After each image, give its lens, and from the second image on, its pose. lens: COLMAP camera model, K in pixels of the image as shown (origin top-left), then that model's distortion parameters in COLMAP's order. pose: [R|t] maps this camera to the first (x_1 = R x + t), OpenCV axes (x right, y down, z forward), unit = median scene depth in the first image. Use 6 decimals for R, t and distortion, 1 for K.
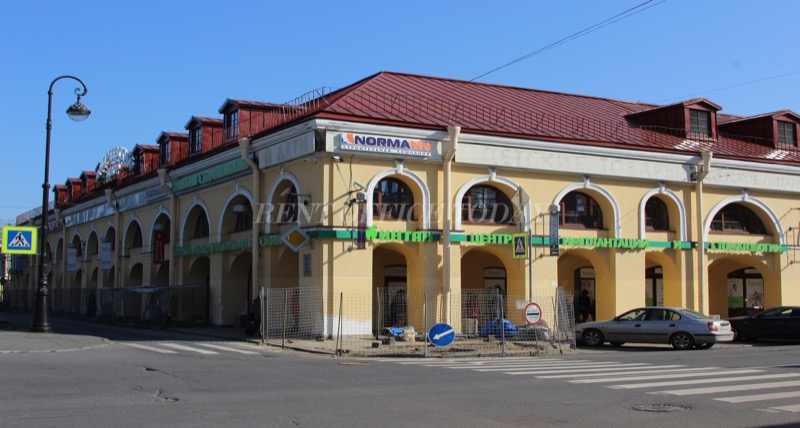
lens RADIAL K [[999.7, 0, 400.0], [0, 999.7, 239.3], [0, 0, 1]] dist [0.107867, -0.004874]
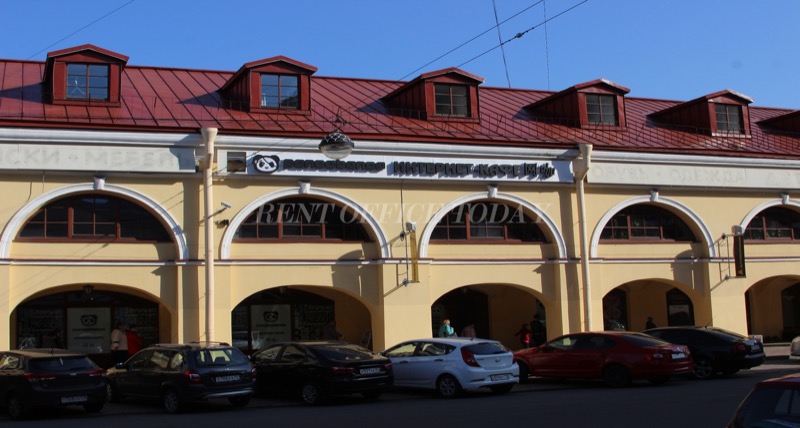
lens RADIAL K [[1042.4, 0, 400.0], [0, 1042.4, 214.0], [0, 0, 1]] dist [-0.242142, 0.000515]
pose [[0.978346, -0.049213, -0.201041, 0.191319], [0.037581, 0.997413, -0.061275, 0.007296], [0.203536, 0.052393, 0.977665, 0.109929]]
